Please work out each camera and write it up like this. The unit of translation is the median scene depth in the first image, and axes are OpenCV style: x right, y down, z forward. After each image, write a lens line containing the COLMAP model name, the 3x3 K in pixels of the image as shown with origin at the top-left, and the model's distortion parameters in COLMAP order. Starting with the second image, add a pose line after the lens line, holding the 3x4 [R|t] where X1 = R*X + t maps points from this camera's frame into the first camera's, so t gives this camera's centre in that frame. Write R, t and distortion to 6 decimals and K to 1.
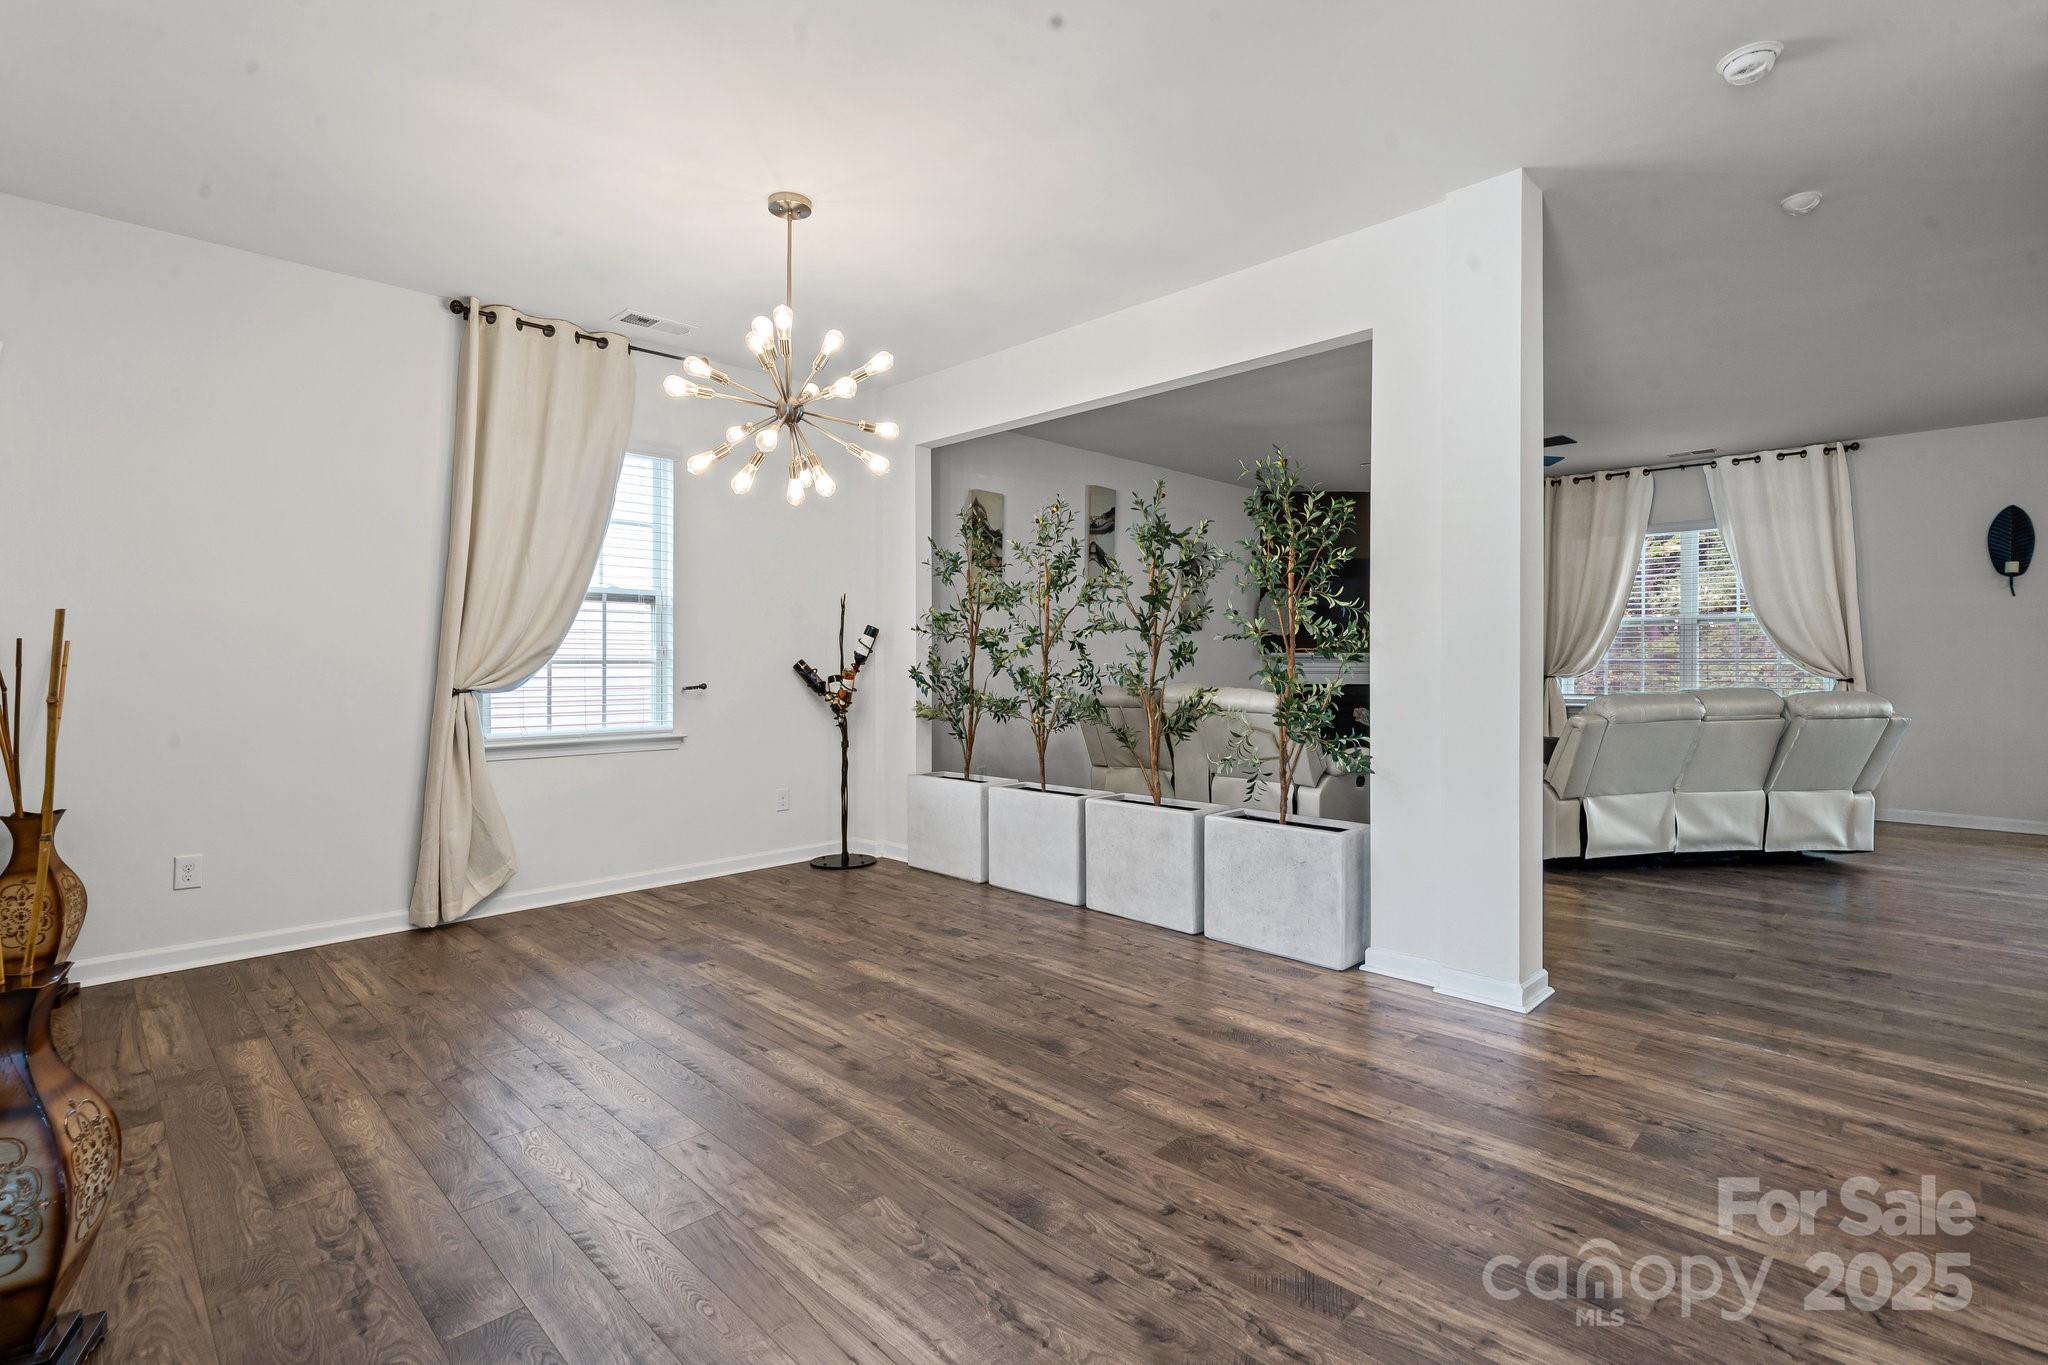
lens RADIAL K [[969.0, 0, 1027.6], [0, 969.0, 663.0], [0, 0, 1]] dist [0.000745, 0.001615]
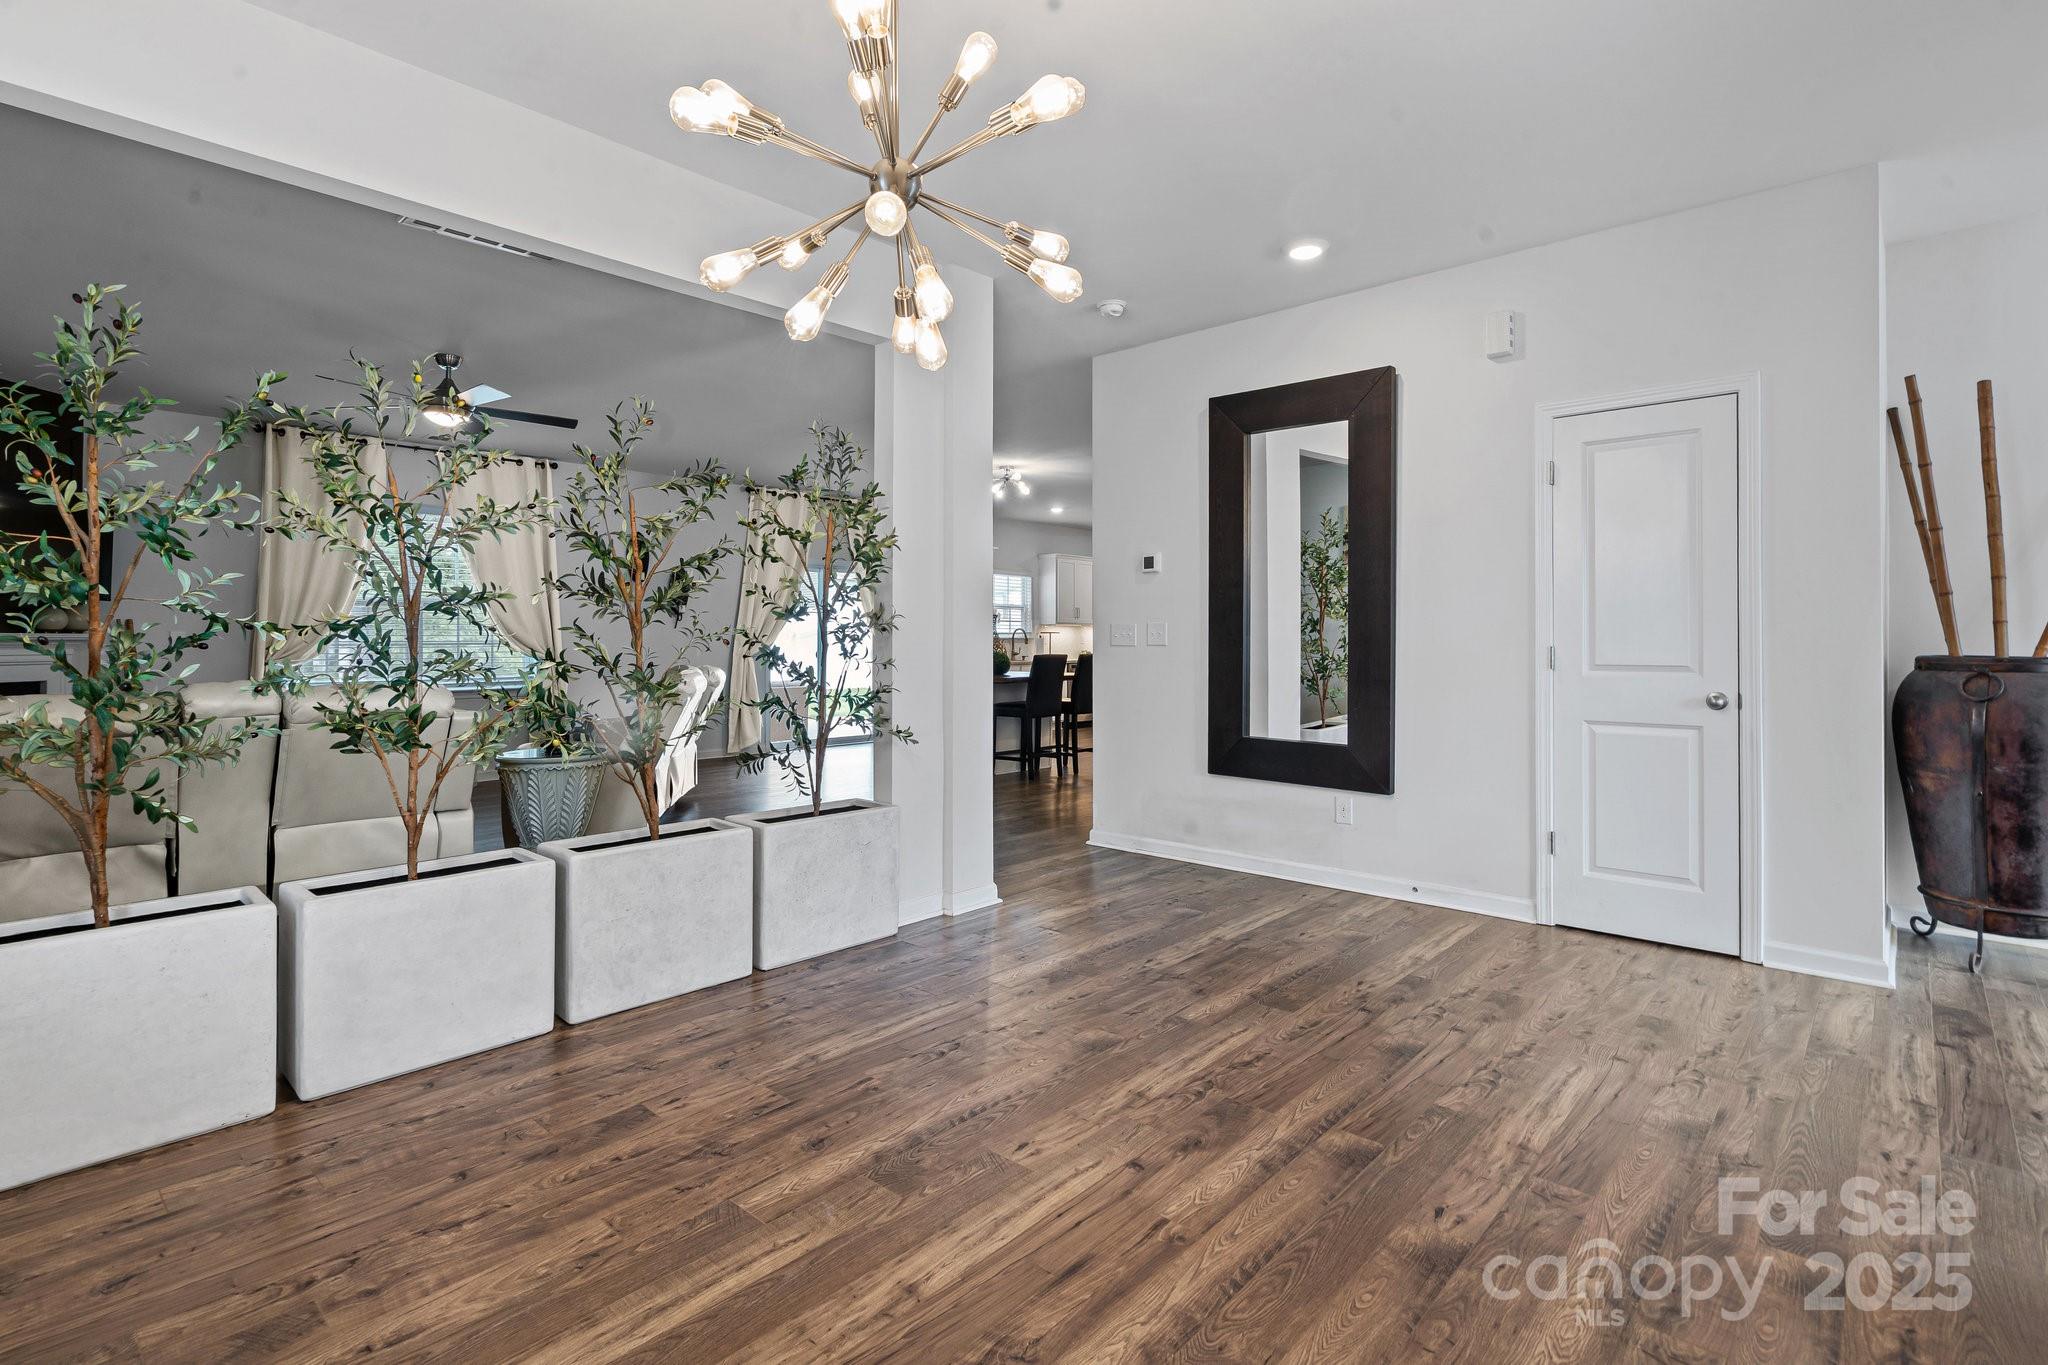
lens RADIAL K [[969.0, 0, 1045.1], [0, 969.0, 650.1], [0, 0, 1]] dist [0.000745, 0.001615]
pose [[-0.056636, -0.004131, 0.998386, -0.963061], [0.003323, 0.999985, 0.004326, 0.001200], [-0.998389, 0.003562, -0.056621, 1.153283]]
